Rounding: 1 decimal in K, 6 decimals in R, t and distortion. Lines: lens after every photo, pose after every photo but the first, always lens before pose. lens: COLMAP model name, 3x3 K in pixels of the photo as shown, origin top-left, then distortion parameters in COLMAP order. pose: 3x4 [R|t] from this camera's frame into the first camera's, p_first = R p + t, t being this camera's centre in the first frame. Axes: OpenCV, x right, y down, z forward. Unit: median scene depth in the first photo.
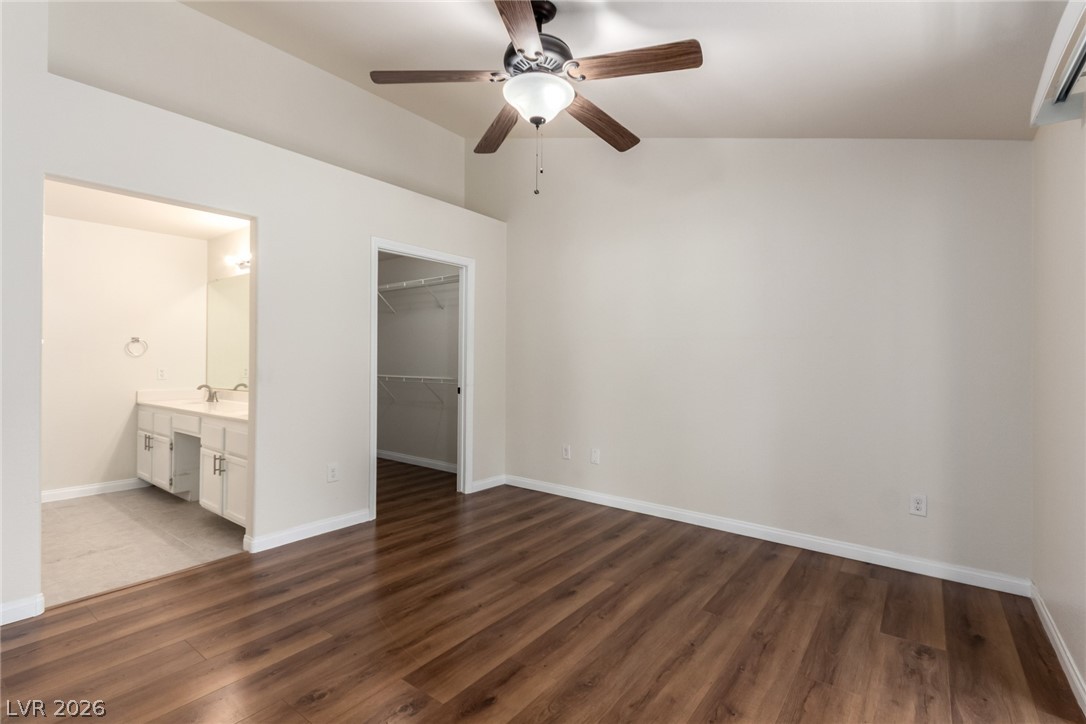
lens RADIAL K [[502.7, 0, 542.3], [0, 502.7, 360.0], [0, 0, 1]] dist [0.002308, 0.000764]
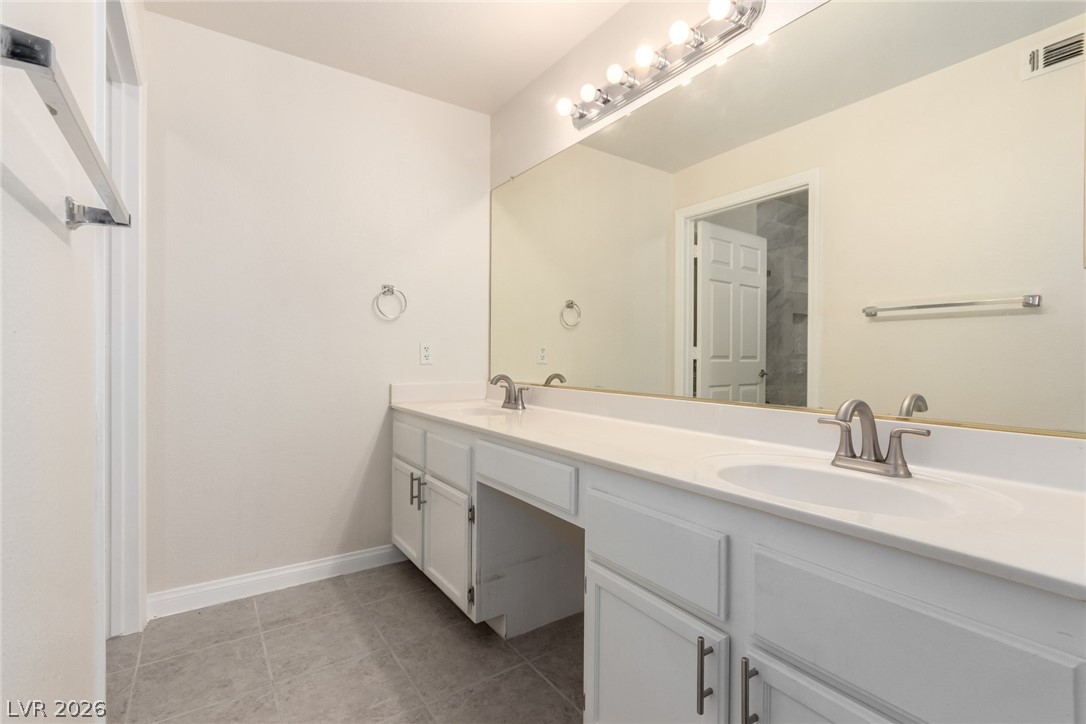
lens RADIAL K [[502.7, 0, 544.8], [0, 502.7, 359.6], [0, 0, 1]] dist [0.002308, 0.000764]
pose [[0.951804, 0.005450, -0.306660, -0.506518], [-0.002236, 0.999939, 0.010828, 0.030266], [0.306700, -0.009621, 0.951758, 0.564597]]
